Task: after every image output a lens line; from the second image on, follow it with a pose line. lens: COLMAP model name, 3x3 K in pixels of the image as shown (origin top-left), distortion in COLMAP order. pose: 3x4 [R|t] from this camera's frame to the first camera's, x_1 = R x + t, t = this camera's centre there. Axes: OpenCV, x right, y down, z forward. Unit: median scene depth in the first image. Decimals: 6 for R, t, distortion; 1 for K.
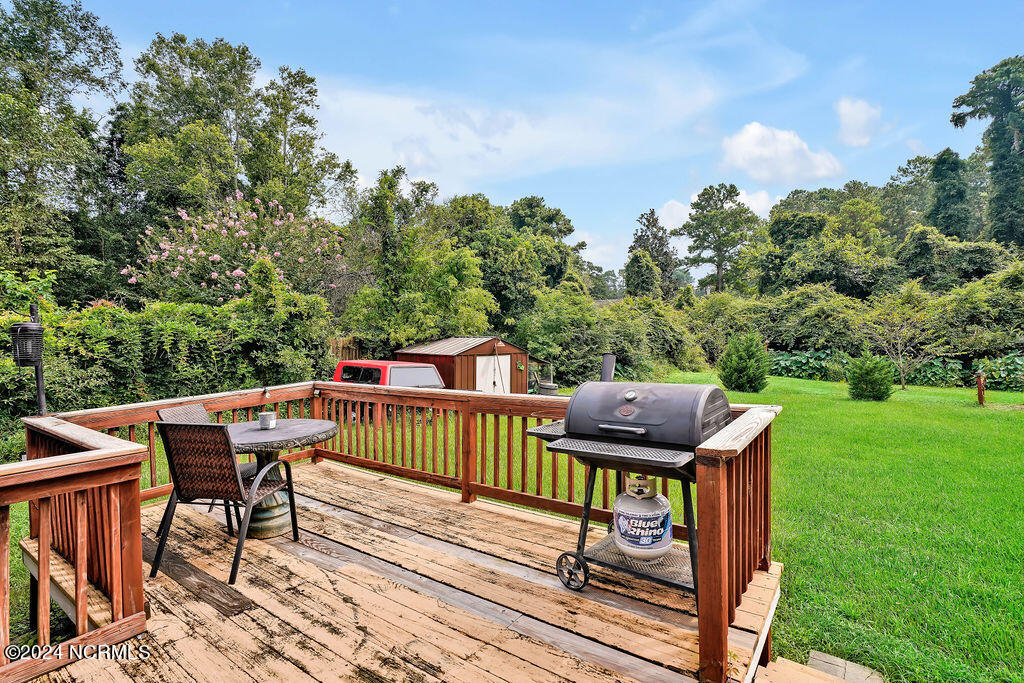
lens RADIAL K [[493.7, 0, 520.2], [0, 493.7, 337.6], [0, 0, 1]] dist [-0.003945, 0.001701]
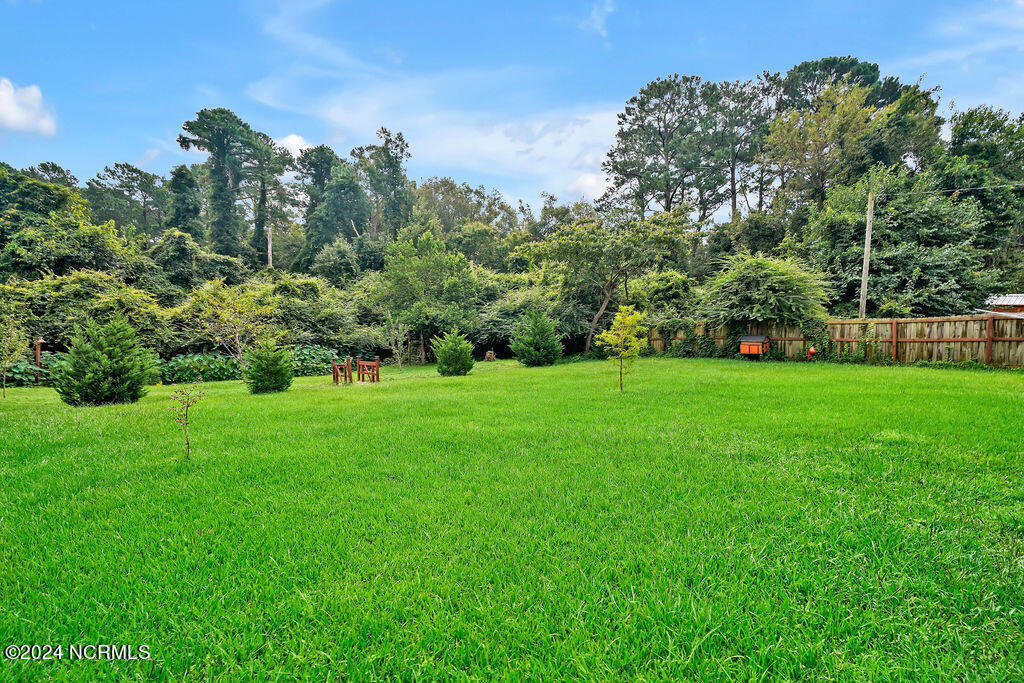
lens RADIAL K [[467.0, 0, 511.8], [0, 467.0, 345.8], [0, 0, 1]] dist [-0.007683, 0.002289]
pose [[0.136865, -0.014412, 0.990485, -0.067350], [0.017127, 0.999779, 0.012181, 0.017326], [-0.990442, 0.015297, 0.137082, 0.214876]]
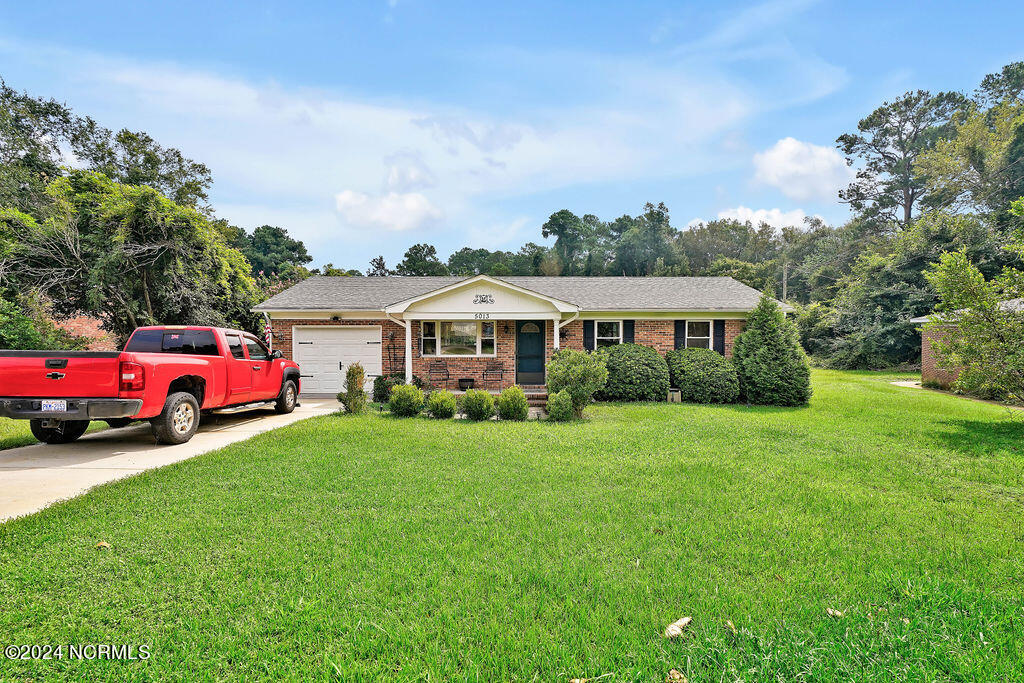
lens RADIAL K [[467.0, 0, 510.9], [0, 467.0, 340.6], [0, 0, 1]] dist [-0.007683, 0.002289]
pose [[0.810978, 0.025520, 0.584520, -0.397668], [-0.012746, 0.999582, -0.025958, 0.026228], [-0.584938, 0.013601, 0.810964, -0.581012]]
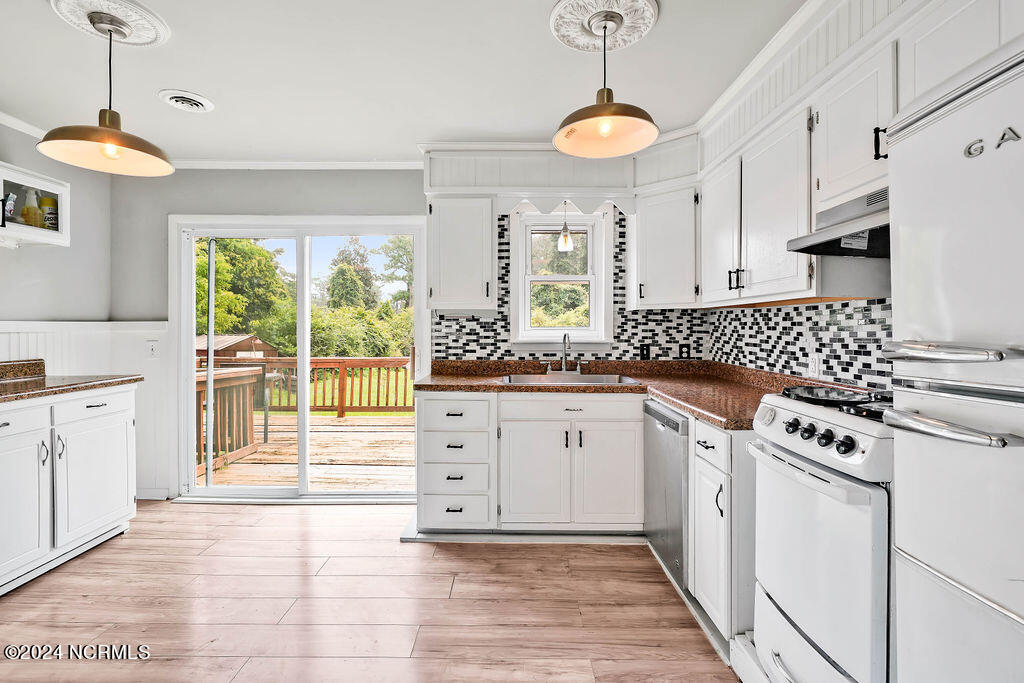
lens RADIAL K [[467.0, 0, 517.2], [0, 467.0, 327.4], [0, 0, 1]] dist [-0.007683, 0.002289]
pose [[0.811905, 0.038565, 0.582514, -0.064885], [-0.014389, 0.998834, -0.046073, 0.007511], [-0.583612, 0.029025, 0.811514, -0.087727]]
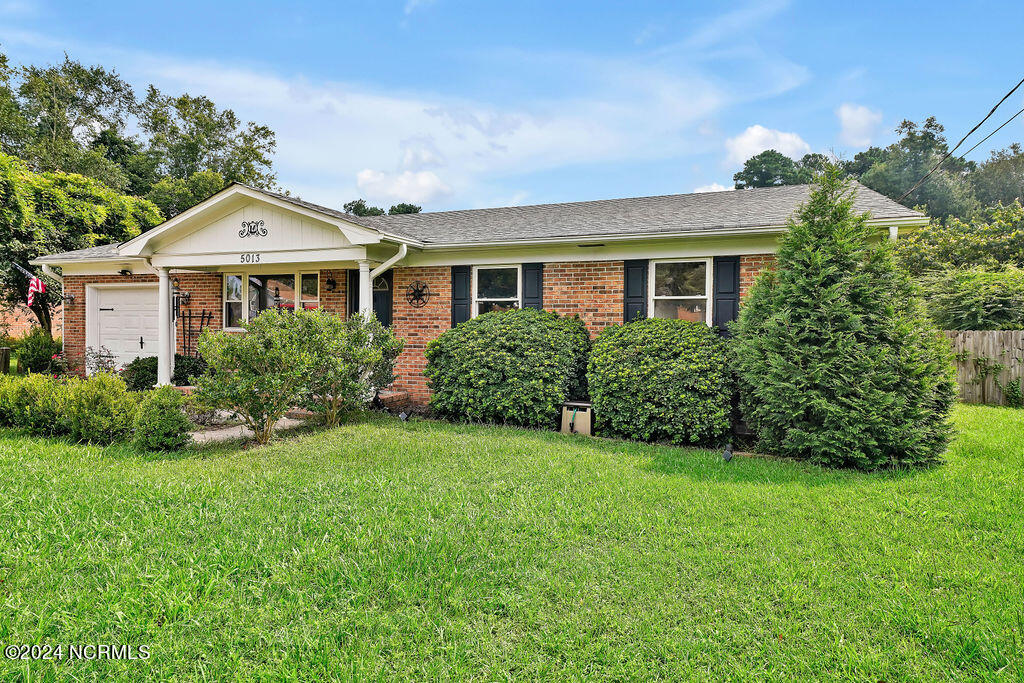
lens RADIAL K [[567.4, 0, 512.8], [0, 567.4, 337.8], [0, 0, 1]] dist [0.020657, 0.000849]
pose [[0.969197, 0.044879, 0.242165, -0.106183], [-0.041088, 0.998941, -0.020683, 0.035821], [-0.242836, 0.010096, 0.970015, -0.546031]]
